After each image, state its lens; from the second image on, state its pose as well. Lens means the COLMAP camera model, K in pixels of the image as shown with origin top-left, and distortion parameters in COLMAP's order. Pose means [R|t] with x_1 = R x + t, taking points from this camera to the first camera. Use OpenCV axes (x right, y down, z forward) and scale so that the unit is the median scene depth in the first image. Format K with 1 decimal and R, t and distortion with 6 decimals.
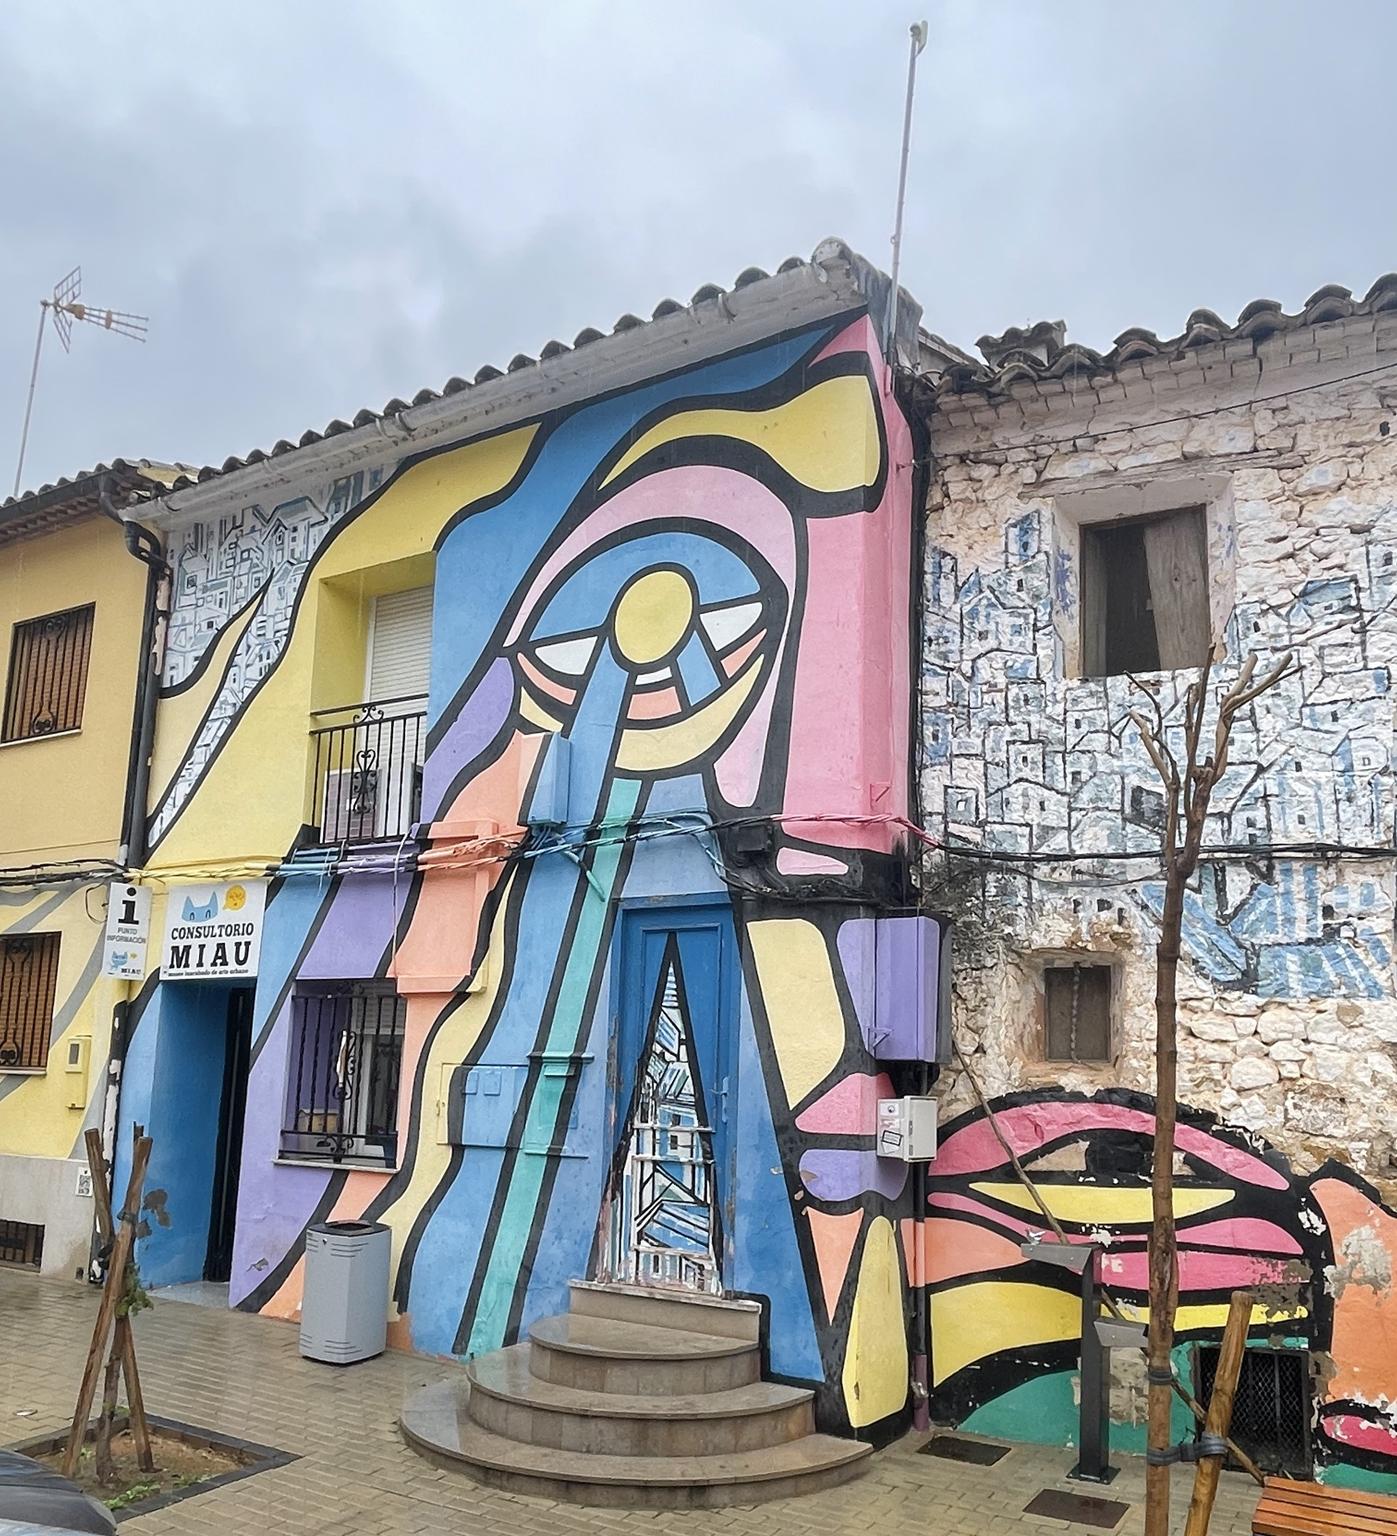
lens RADIAL K [[1288.9, 0, 700.8], [0, 1288.9, 895.4], [0, 0, 1]] dist [0.048090, -0.100321]
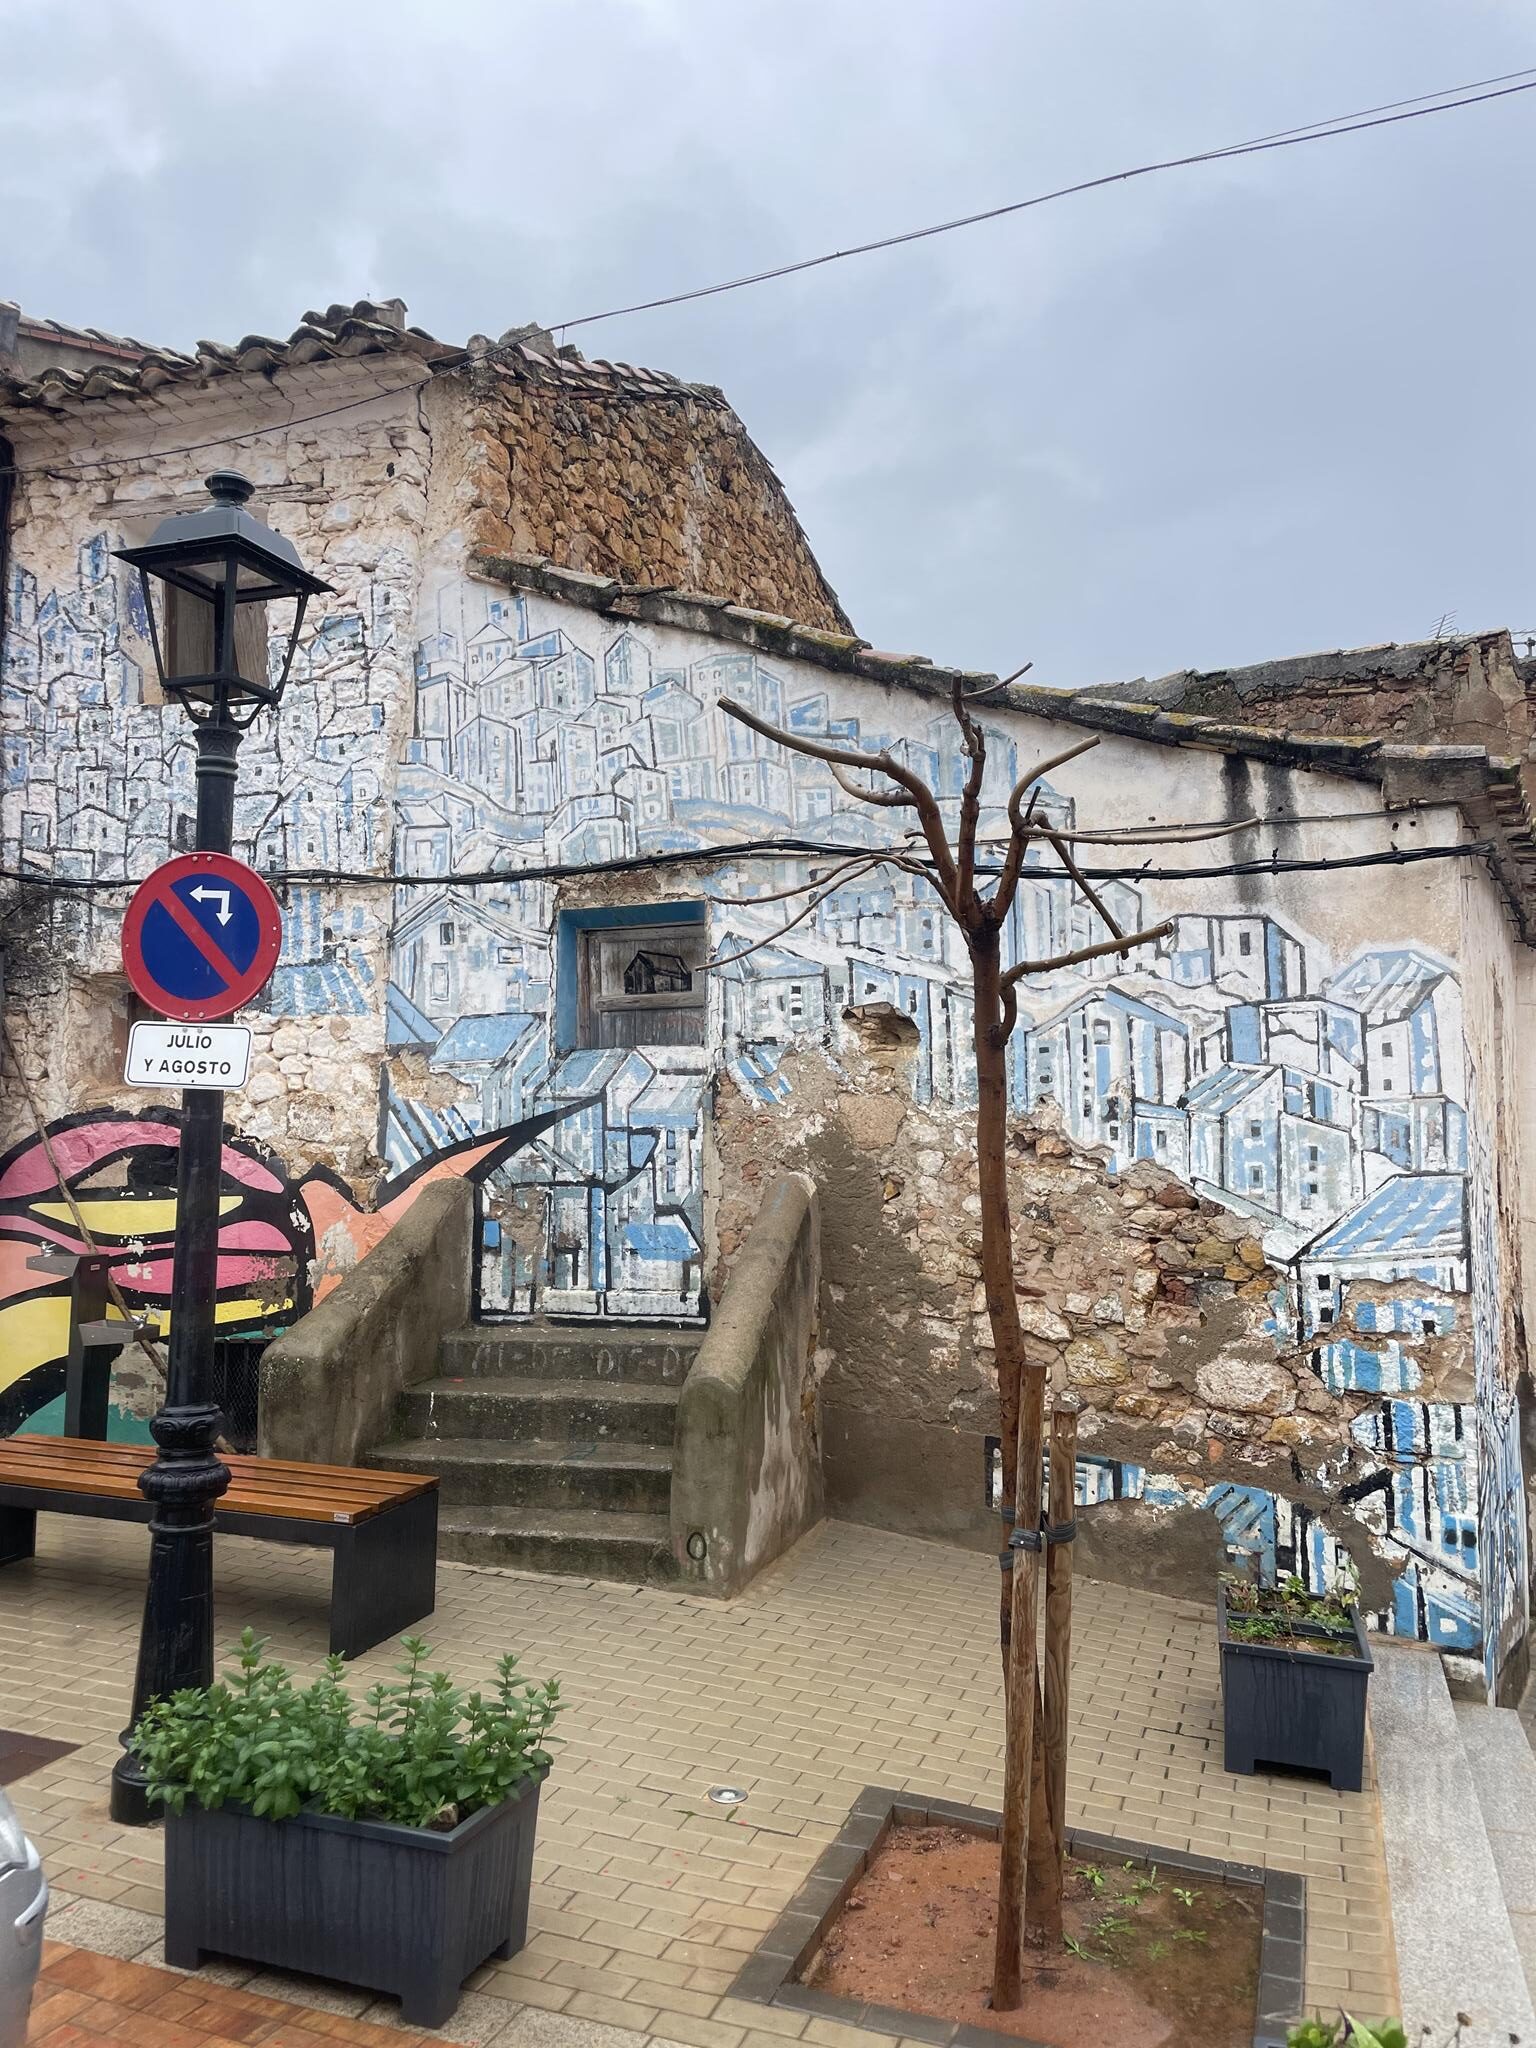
lens RADIAL K [[1536.4, 0, 768.0], [0, 1536.4, 1024.0], [0, 0, 1]] dist [0.077317, -0.092493]
pose [[0.986348, -0.021580, 0.163255, 0.573428], [0.011157, 0.997856, 0.064494, 0.007445], [-0.164297, -0.061792, 0.984474, -0.290084]]
